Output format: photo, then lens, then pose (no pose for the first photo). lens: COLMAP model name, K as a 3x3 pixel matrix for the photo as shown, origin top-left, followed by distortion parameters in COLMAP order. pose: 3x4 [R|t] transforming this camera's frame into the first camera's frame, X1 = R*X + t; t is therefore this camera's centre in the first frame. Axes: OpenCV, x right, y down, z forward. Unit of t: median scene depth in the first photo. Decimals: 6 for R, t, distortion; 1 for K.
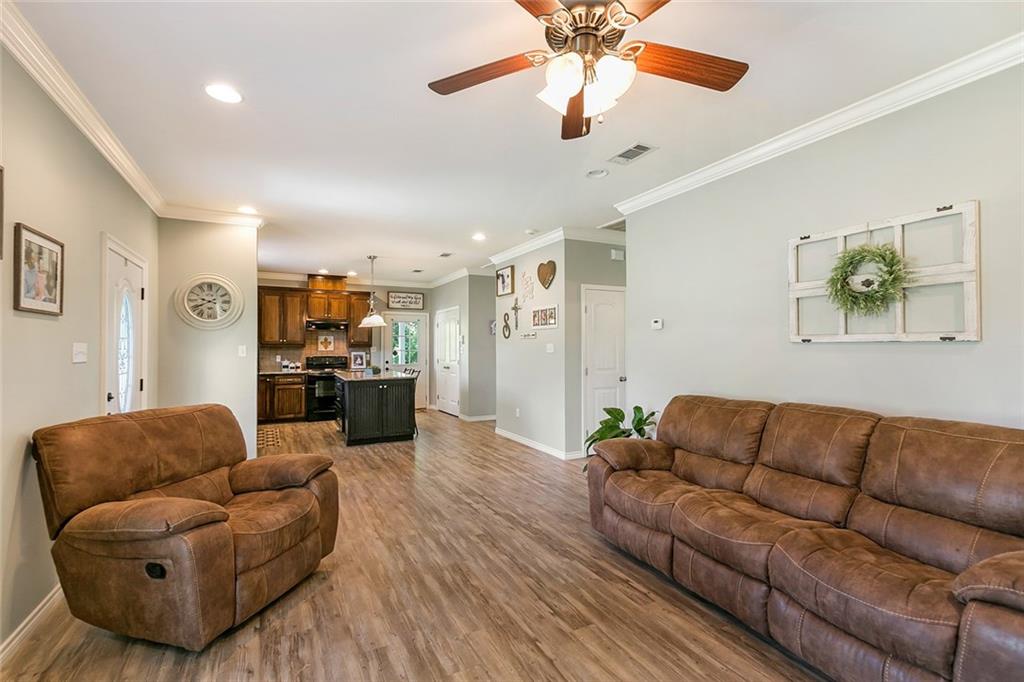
lens RADIAL K [[452.1, 0, 513.7], [0, 452.1, 340.3], [0, 0, 1]] dist [0.009239, -0.000275]
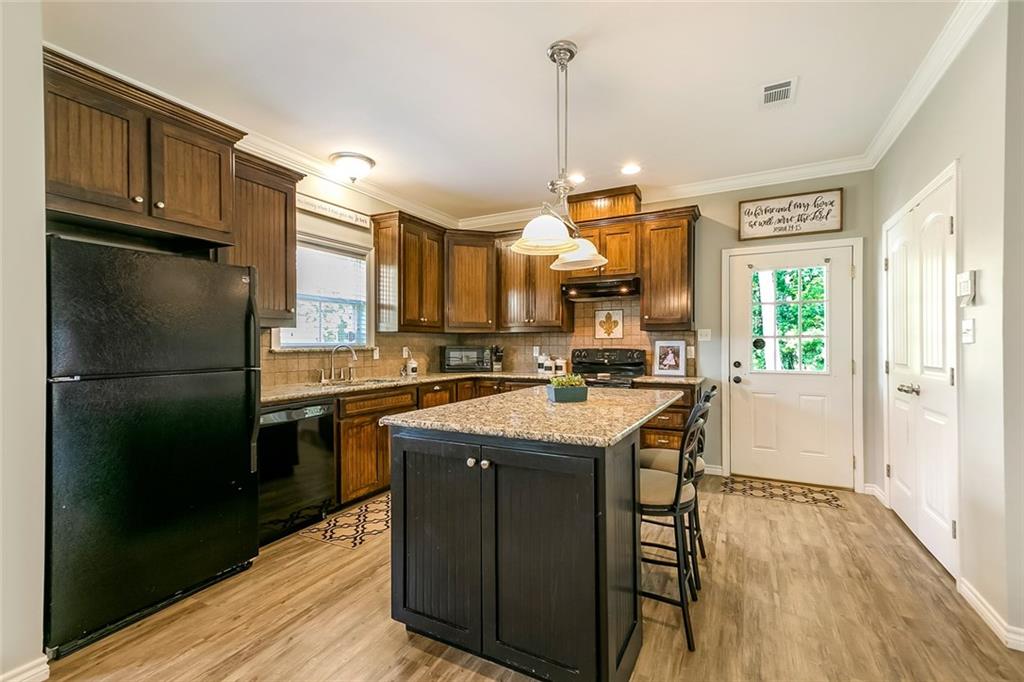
lens RADIAL K [[452.1, 0, 508.1], [0, 452.1, 341.0], [0, 0, 1]] dist [0.009239, -0.000275]
pose [[0.563677, -0.003068, -0.825990, -0.047521], [0.012736, 0.999907, 0.004977, 0.022422], [0.825897, -0.013325, 0.563663, 0.622367]]
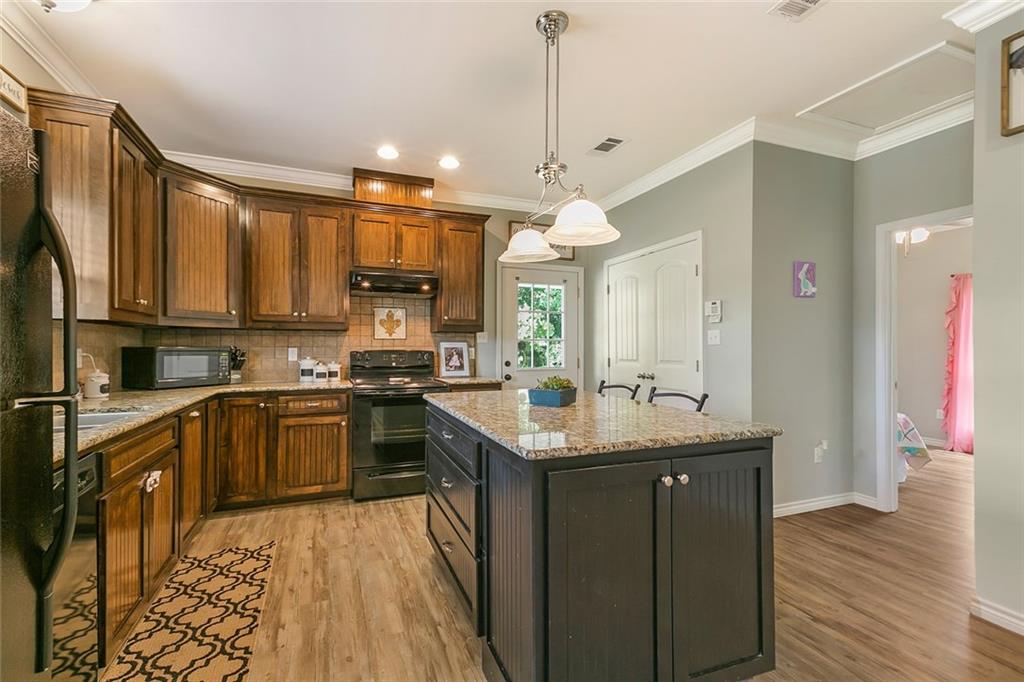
lens RADIAL K [[452.1, 0, 507.7], [0, 452.1, 345.3], [0, 0, 1]] dist [0.009239, -0.000275]
pose [[0.994740, 0.003175, -0.102384, -0.249283], [-0.002003, 0.999931, 0.011549, 0.024450], [0.102414, -0.011283, 0.994678, 0.553312]]
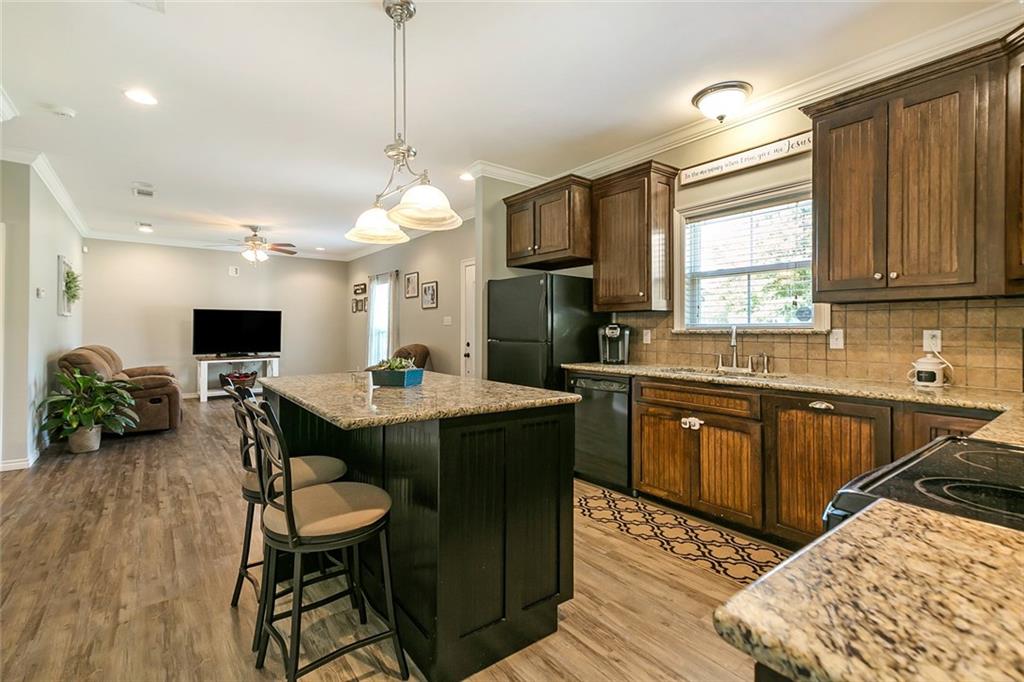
lens RADIAL K [[452.1, 0, 510.6], [0, 452.1, 326.2], [0, 0, 1]] dist [0.009239, -0.000275]
pose [[-0.983812, 0.002246, -0.179190, -0.266362], [0.006034, 0.999770, -0.020597, 0.032871], [0.179103, -0.021345, -0.983599, 1.051435]]
